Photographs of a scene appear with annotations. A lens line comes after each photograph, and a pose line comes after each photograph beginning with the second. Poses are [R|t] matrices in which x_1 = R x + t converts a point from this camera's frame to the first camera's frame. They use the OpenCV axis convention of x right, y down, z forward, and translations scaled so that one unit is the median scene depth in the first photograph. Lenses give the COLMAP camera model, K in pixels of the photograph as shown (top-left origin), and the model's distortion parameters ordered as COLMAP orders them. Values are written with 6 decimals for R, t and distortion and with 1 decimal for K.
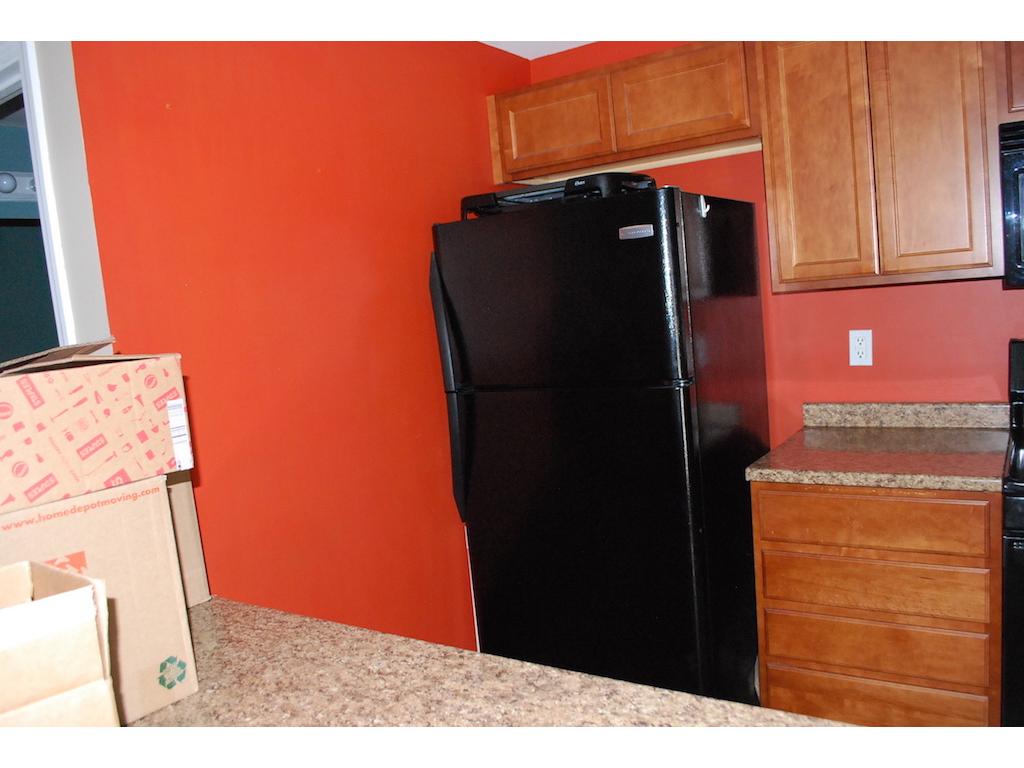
lens RADIAL K [[819.8, 0, 509.9], [0, 819.8, 390.5], [0, 0, 1]] dist [-0.080715, 0.008532]
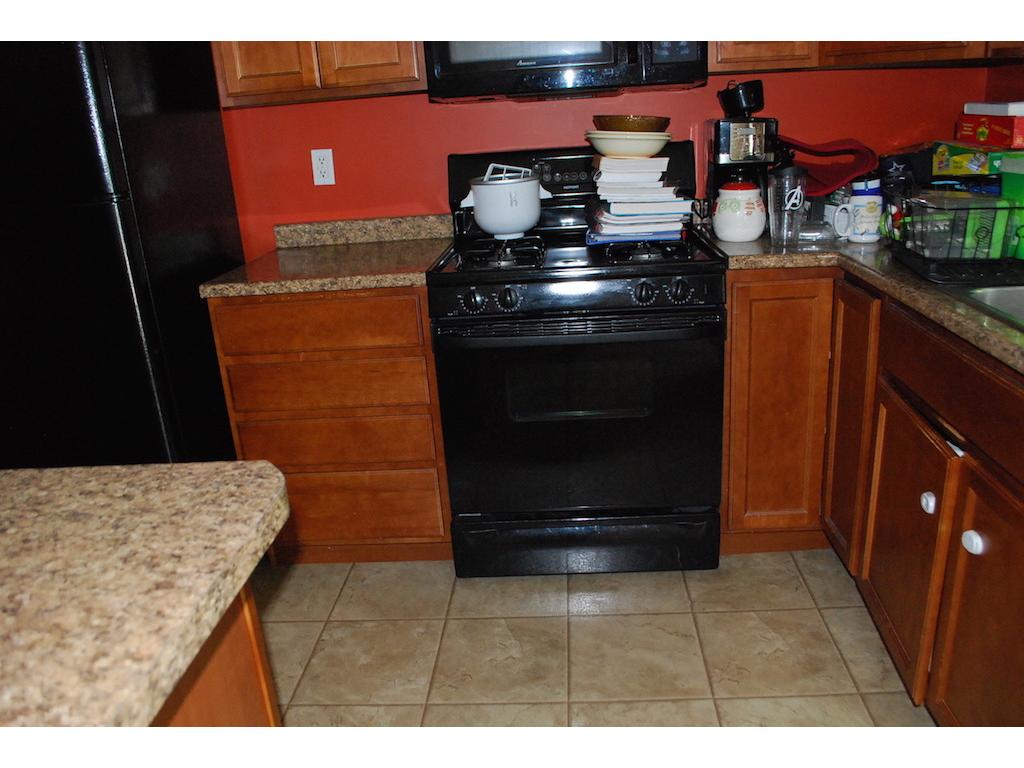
lens RADIAL K [[819.8, 0, 509.9], [0, 819.8, 390.5], [0, 0, 1]] dist [-0.080715, 0.008532]
pose [[0.864677, -0.129684, 0.485301, 0.118929], [0.045225, 0.982275, 0.181909, 0.057233], [-0.500289, -0.135344, 0.855215, -0.047188]]
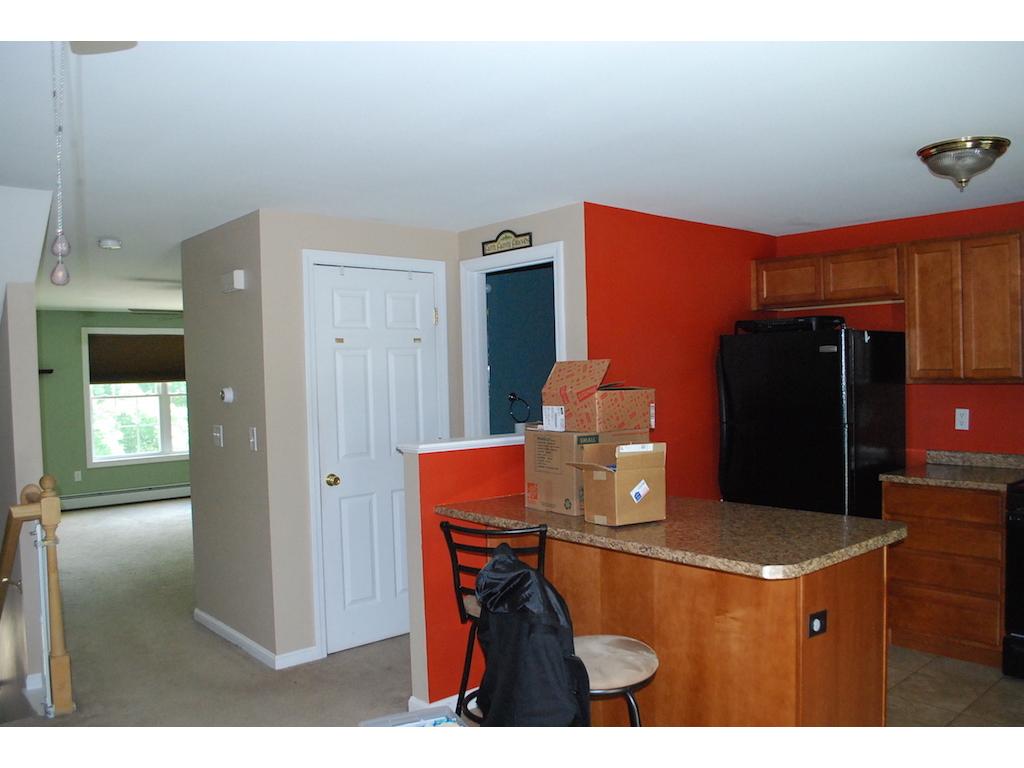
lens RADIAL K [[792.7, 0, 512.2], [0, 792.7, 385.4], [0, 0, 1]] dist [-0.085091, -0.001654]
pose [[0.962540, 0.079772, -0.259138, -0.081976], [-0.100312, 0.992697, -0.067010, 0.094960], [0.251900, 0.090494, 0.963513, -0.966538]]
